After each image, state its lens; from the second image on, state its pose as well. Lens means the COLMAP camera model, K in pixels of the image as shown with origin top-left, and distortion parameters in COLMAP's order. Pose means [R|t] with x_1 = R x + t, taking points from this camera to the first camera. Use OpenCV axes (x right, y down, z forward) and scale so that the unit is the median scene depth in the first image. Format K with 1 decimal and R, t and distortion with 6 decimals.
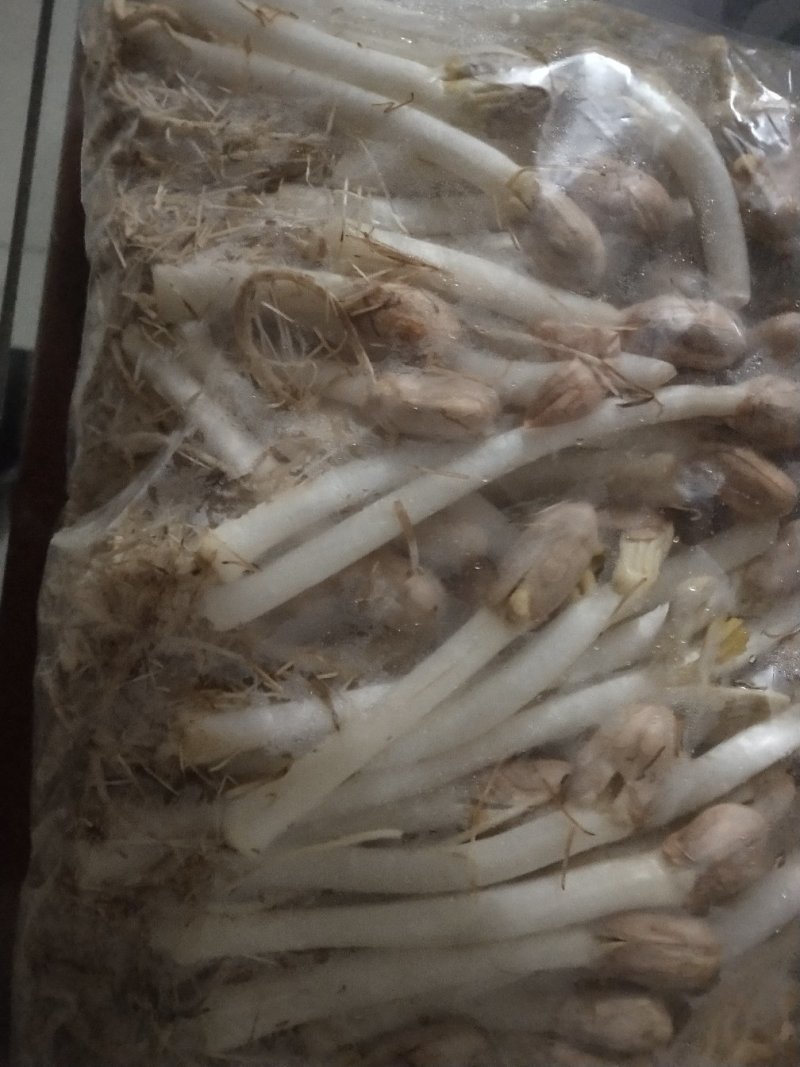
lens RADIAL K [[857.3, 0, 400.0], [0, 857.3, 533.5], [0, 0, 1]] dist [-0.054104, 0.087047]
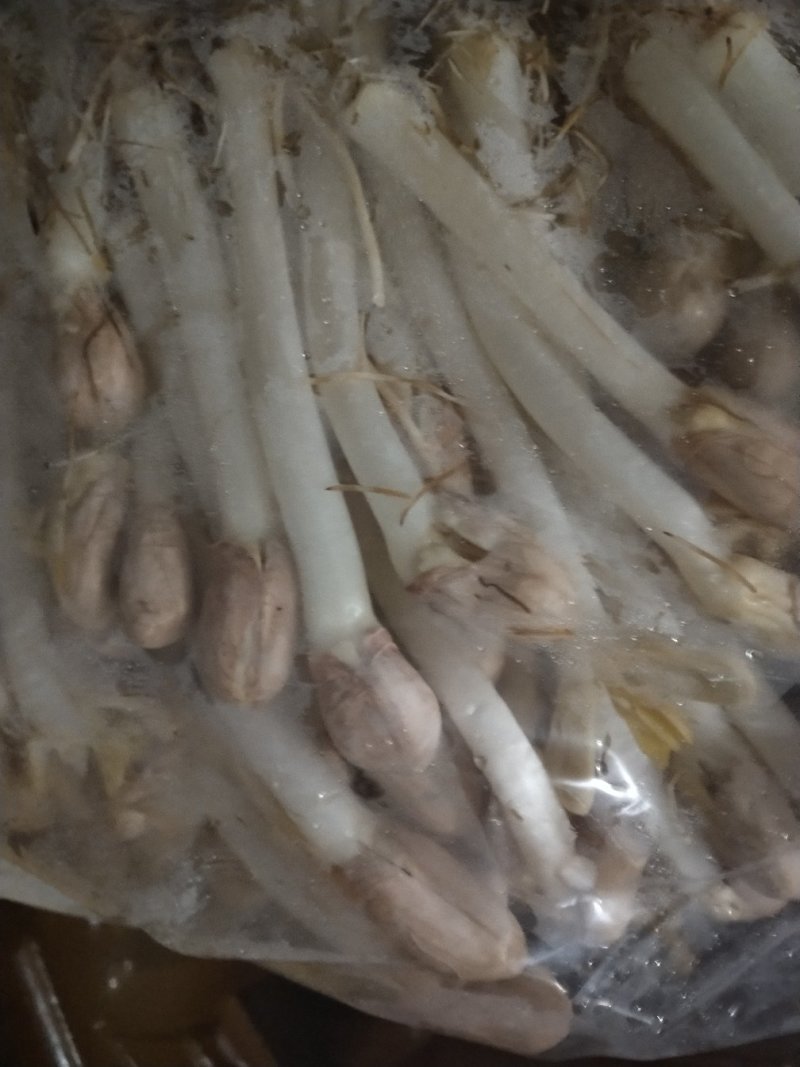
lens RADIAL K [[857.3, 0, 400.0], [0, 857.3, 533.5], [0, 0, 1]] dist [-0.054104, 0.087047]
pose [[0.036405, 0.995710, -0.085072, 0.295751], [-0.989822, 0.047647, 0.134097, 0.252804], [0.137575, 0.079324, 0.987310, 0.265666]]
